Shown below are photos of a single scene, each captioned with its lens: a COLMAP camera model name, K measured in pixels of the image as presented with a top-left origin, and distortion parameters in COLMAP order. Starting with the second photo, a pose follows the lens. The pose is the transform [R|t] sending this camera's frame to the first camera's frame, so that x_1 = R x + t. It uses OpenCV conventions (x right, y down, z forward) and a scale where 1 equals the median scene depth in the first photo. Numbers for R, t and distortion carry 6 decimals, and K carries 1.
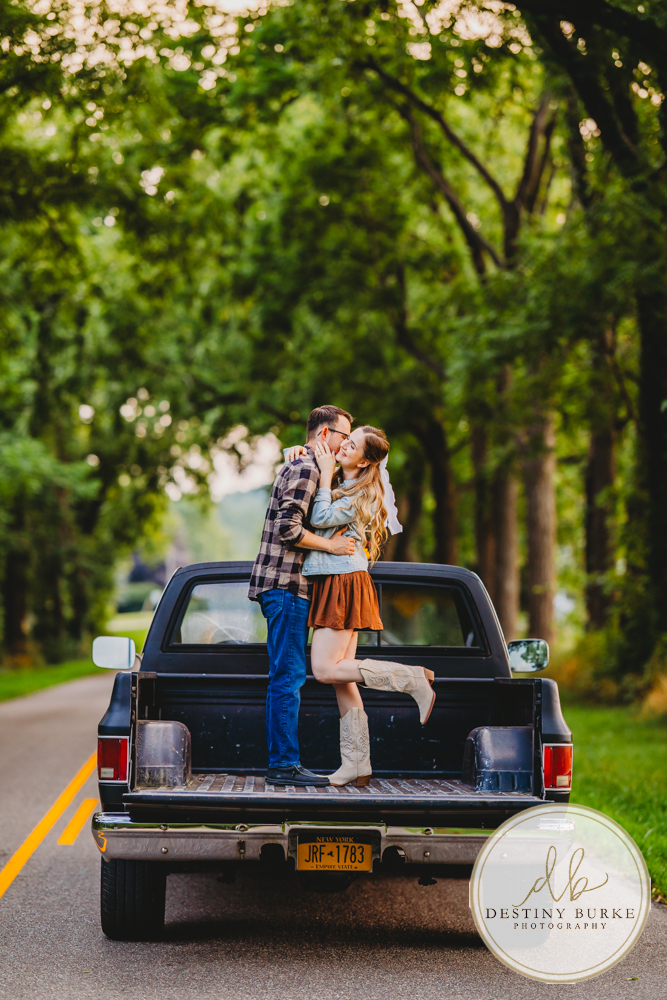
lens RADIAL K [[2402.6, 0, 309.9], [0, 2402.6, 498.8], [0, 0, 1]] dist [0.071032, 0.253151]
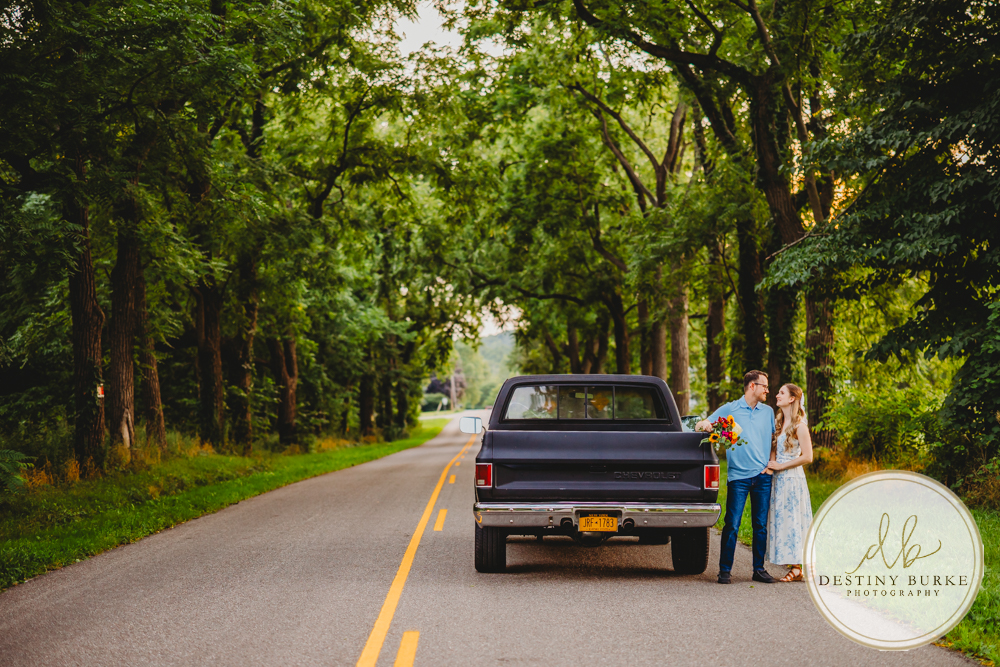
lens RADIAL K [[1472.2, 0, 500.0], [0, 1472.2, 333.5], [0, 0, 1]] dist [-0.053818, -0.011384]
pose [[0.999710, -0.010346, -0.021742, -0.008432], [0.010236, 0.999934, -0.005139, -0.000238], [0.021794, 0.004915, 0.999750, -0.041520]]
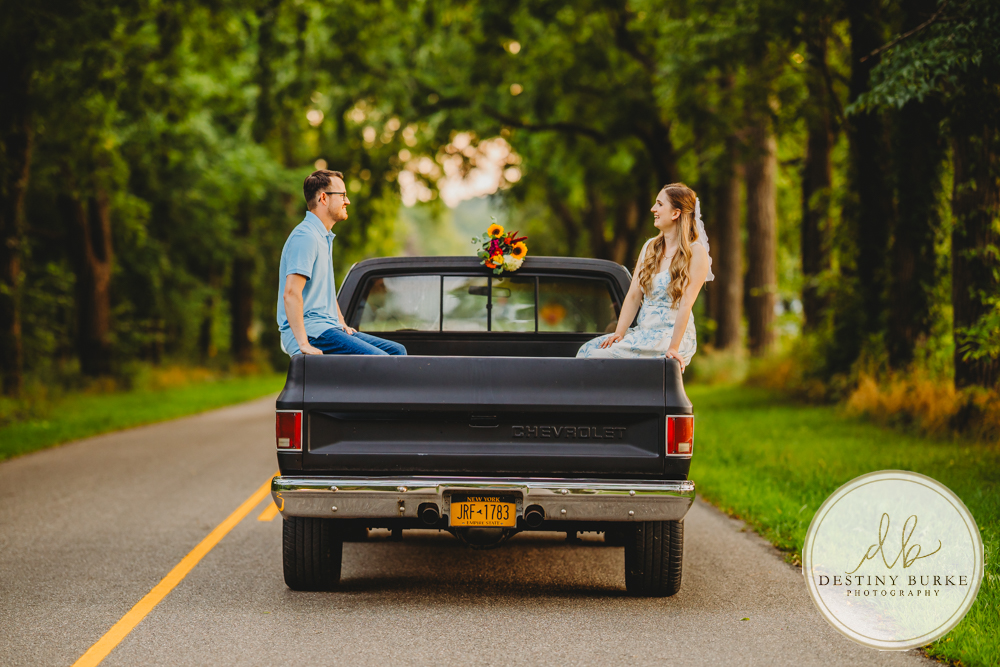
lens RADIAL K [[2488.0, 0, 479.2], [0, 2488.0, 335.2], [0, 0, 1]] dist [0.053897, 0.165020]
pose [[0.999547, -0.003784, -0.029863, 0.009034], [0.005347, 0.998611, 0.052421, 0.000452], [0.029623, -0.052557, 0.998178, -0.035752]]
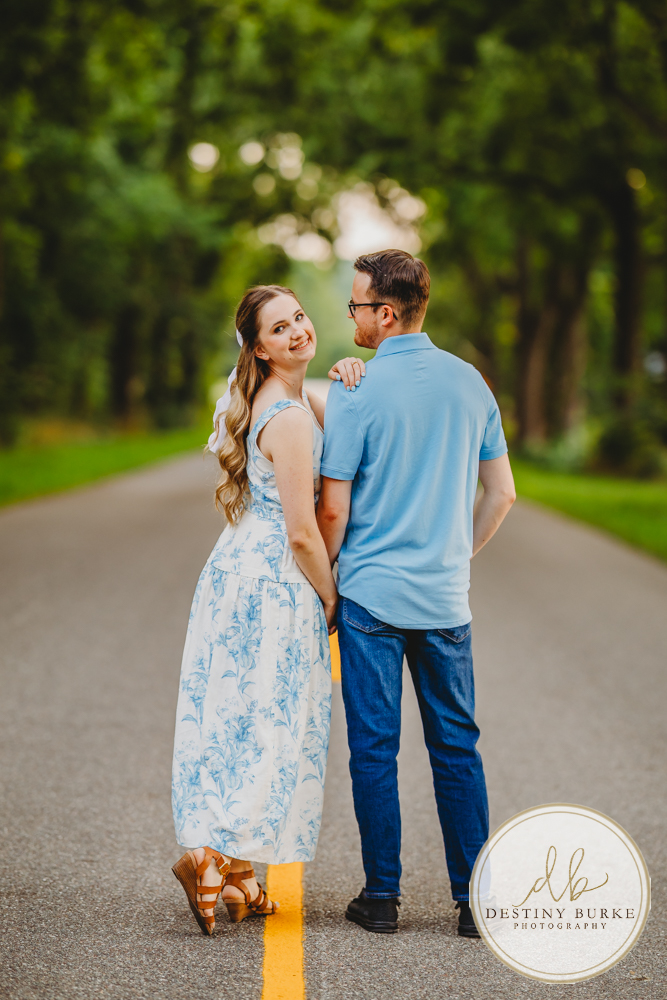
lens RADIAL K [[2608.8, 0, 333.5], [0, 2608.8, 500.0], [0, 0, 1]] dist [-0.060927, -0.168531]
pose [[0.997798, 0.061241, -0.025452, -0.025922], [-0.058756, 0.994296, 0.089015, 0.004716], [0.030758, -0.087324, 0.995705, 0.056887]]
